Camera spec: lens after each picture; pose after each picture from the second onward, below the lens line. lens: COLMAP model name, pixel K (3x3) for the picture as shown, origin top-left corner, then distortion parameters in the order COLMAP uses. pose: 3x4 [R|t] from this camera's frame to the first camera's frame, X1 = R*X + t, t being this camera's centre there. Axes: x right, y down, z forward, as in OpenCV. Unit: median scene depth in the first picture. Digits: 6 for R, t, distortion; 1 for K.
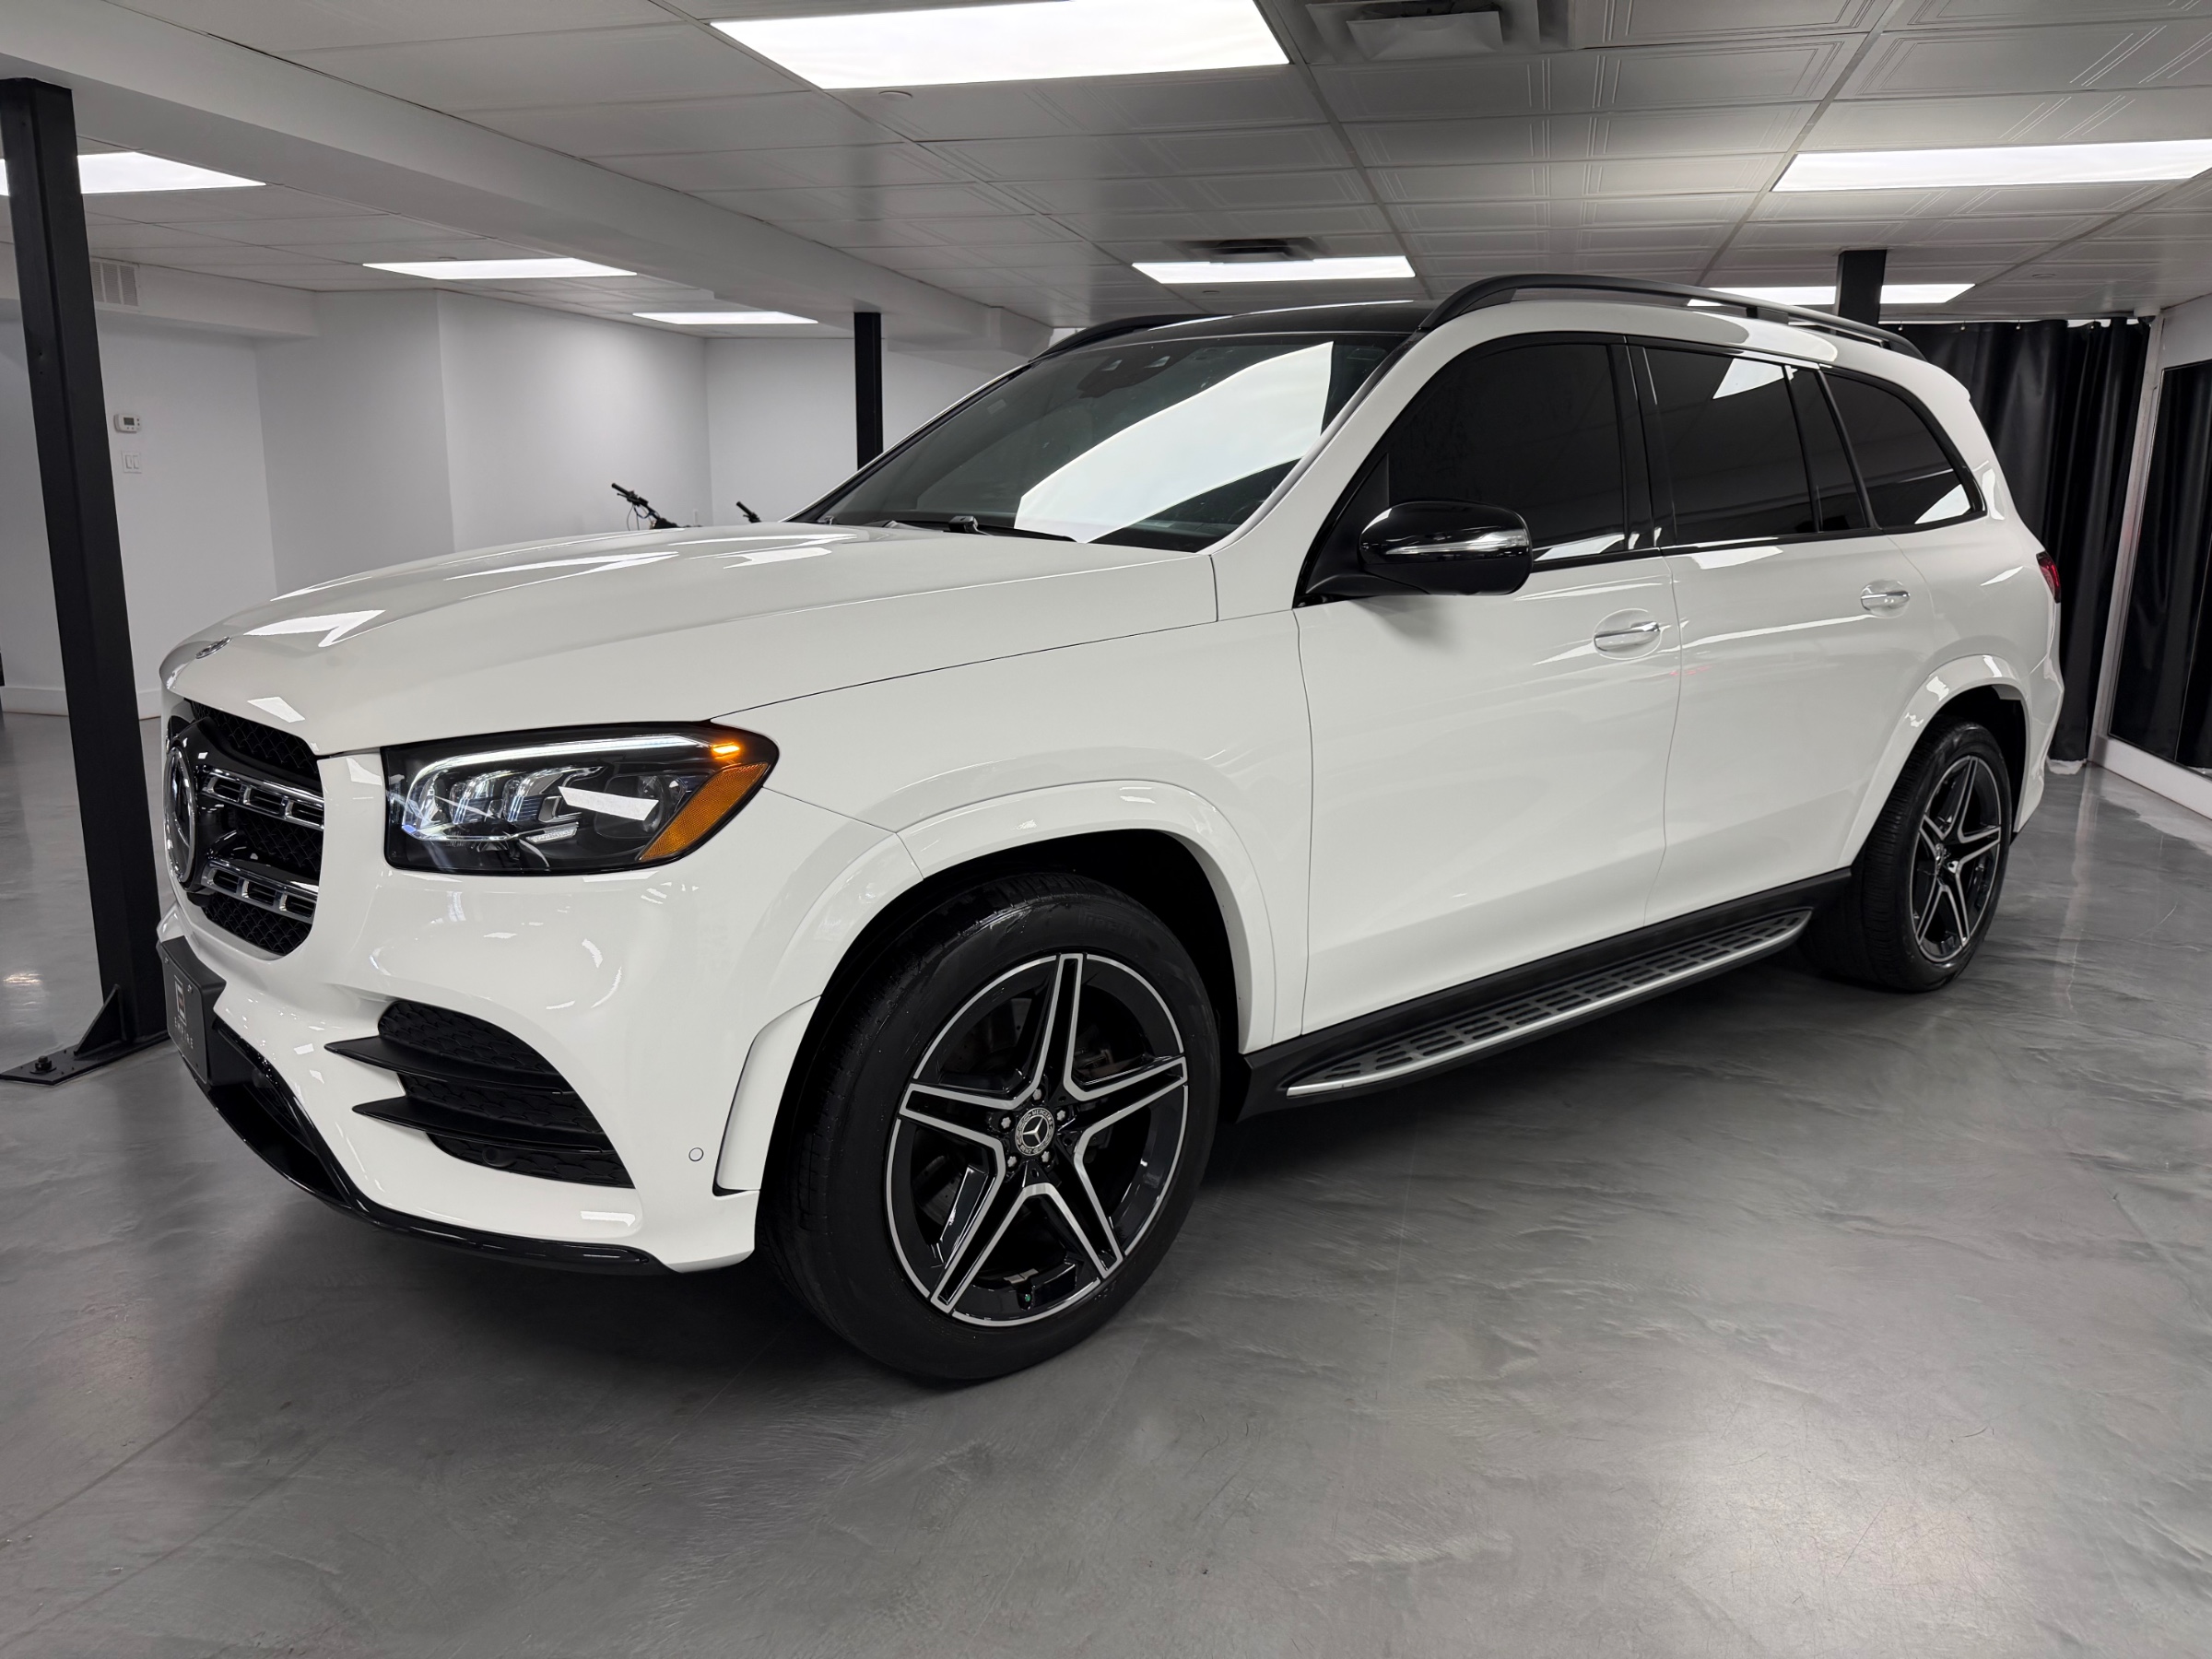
lens RADIAL K [[1528.8, 0, 1114.7], [0, 1528.8, 792.2], [0, 0, 1]] dist [0.144431, -0.258651]
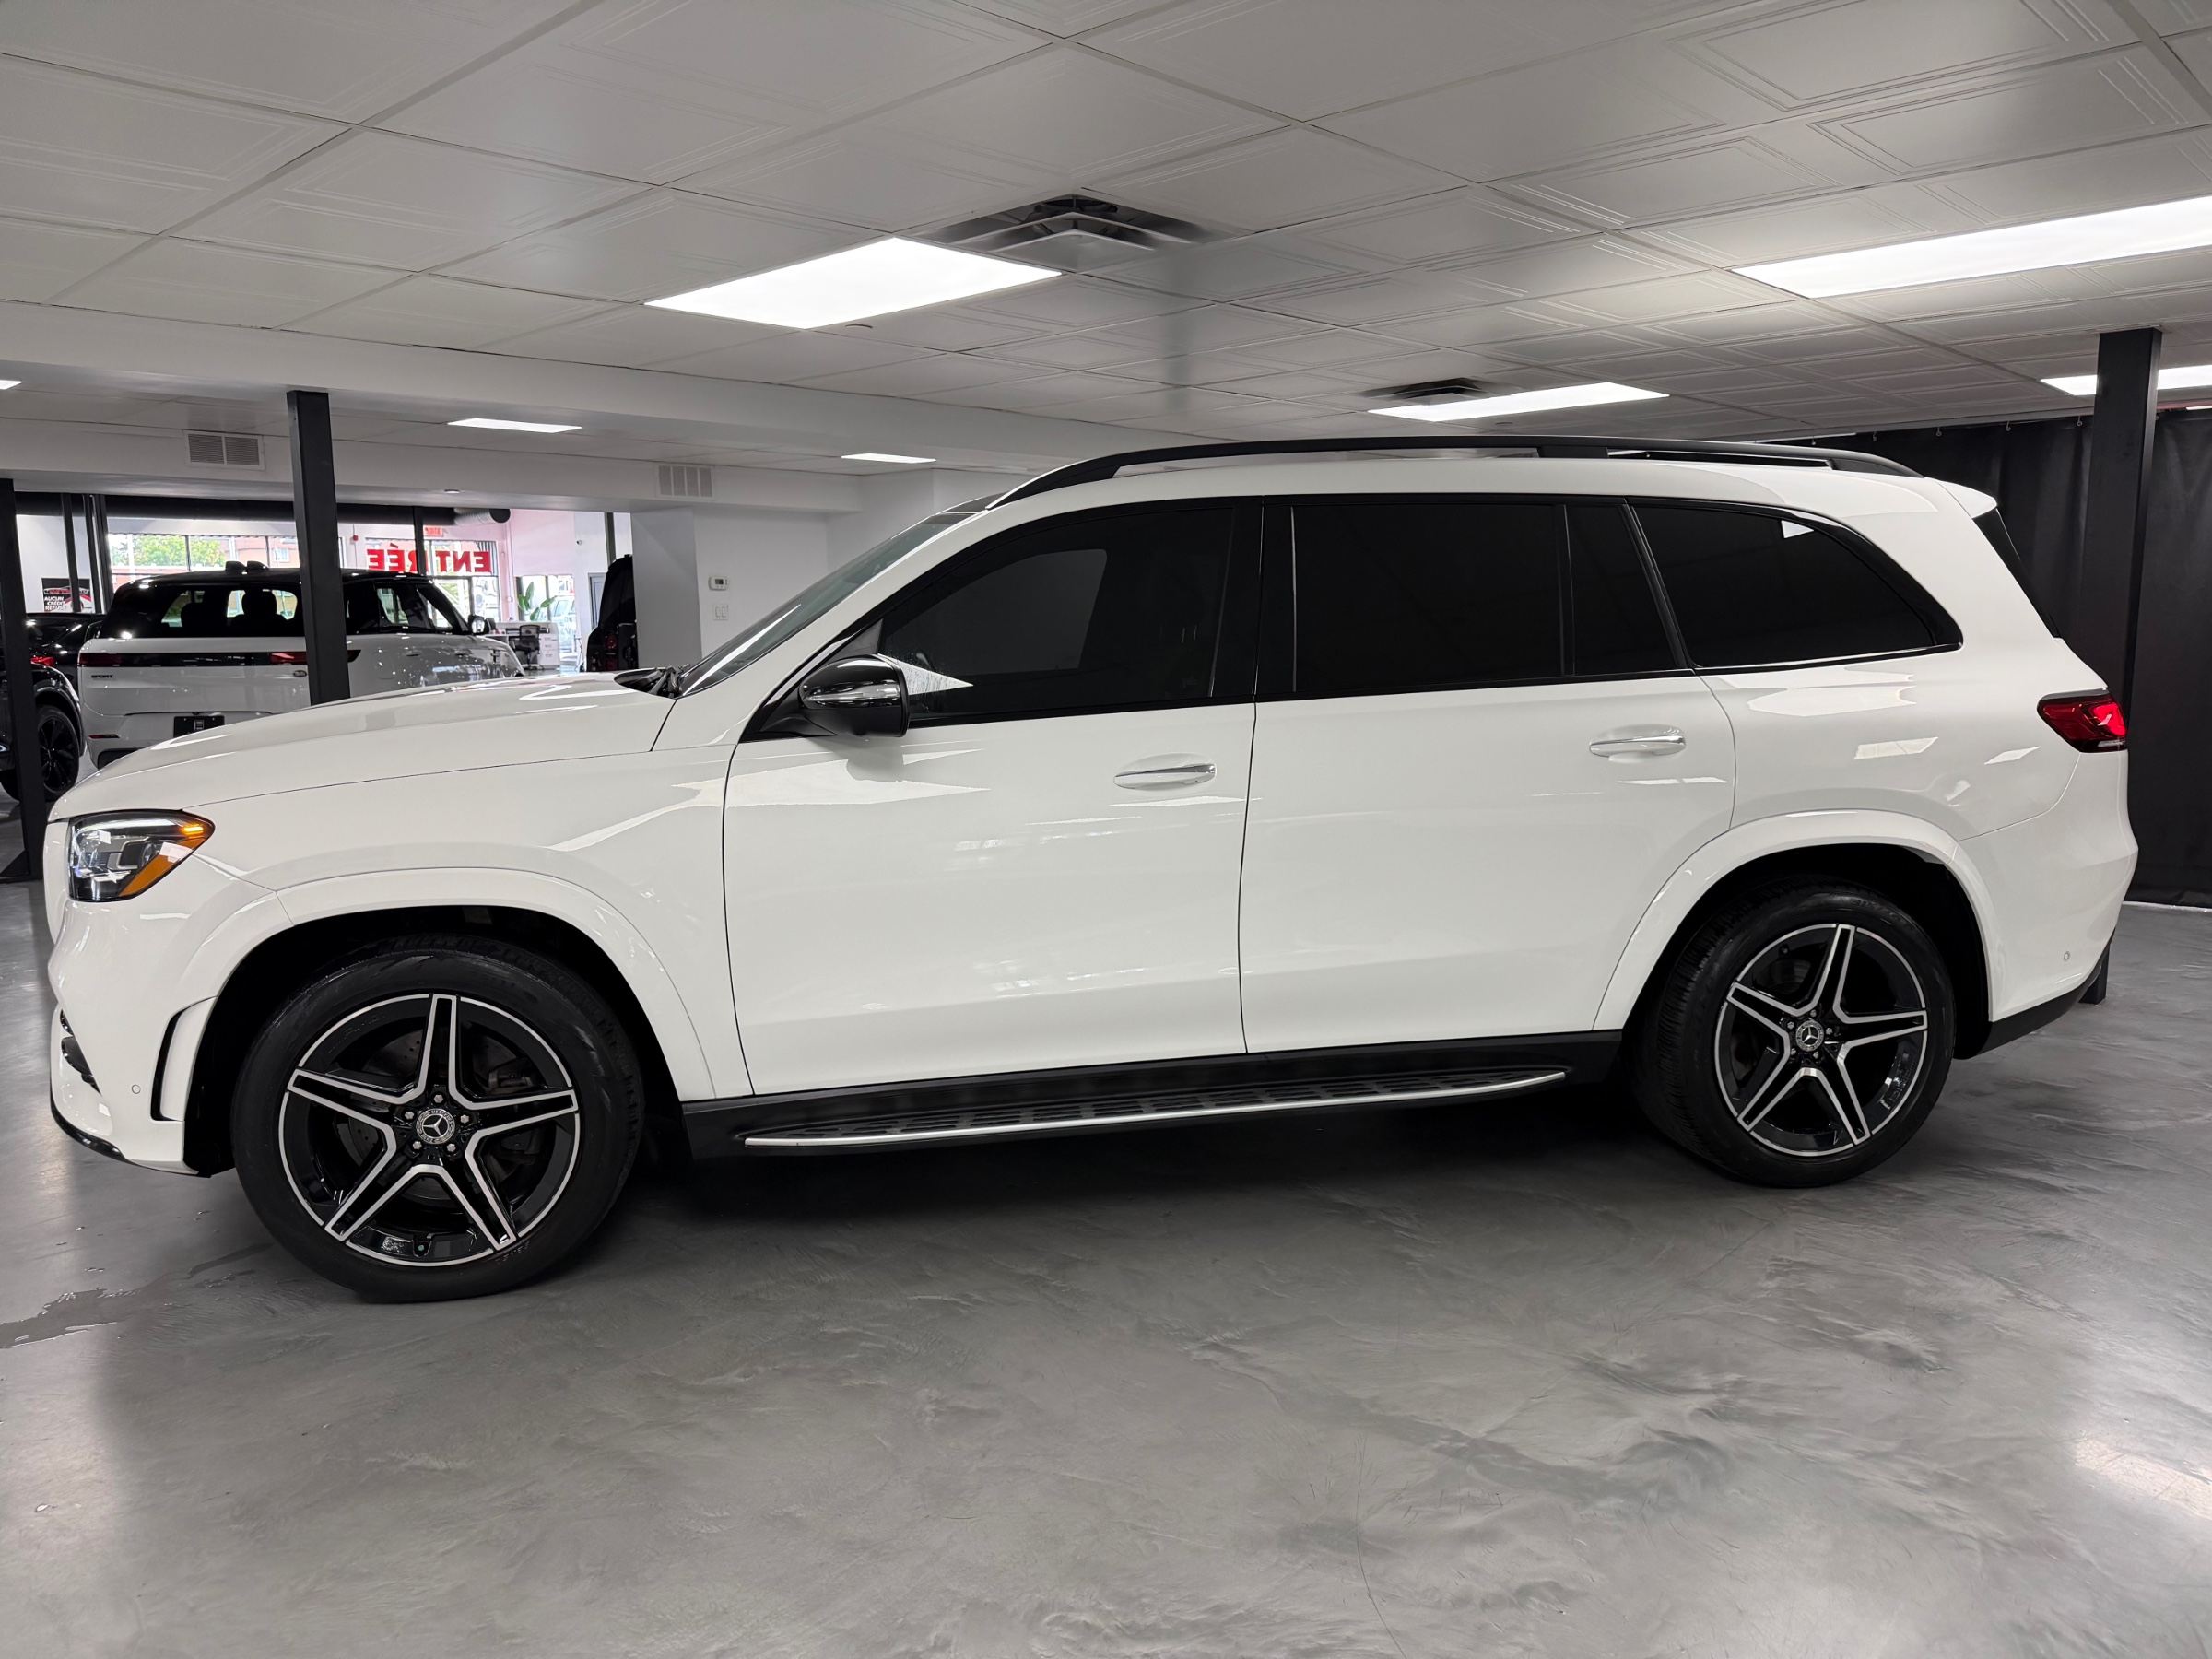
lens RADIAL K [[1528.8, 0, 1114.7], [0, 1528.8, 792.2], [0, 0, 1]] dist [0.144431, -0.258651]
pose [[0.878999, 0.037368, -0.475357, 1.051595], [-0.070227, 0.996198, -0.051547, -0.039742], [0.471624, 0.078693, 0.878281, 0.057068]]
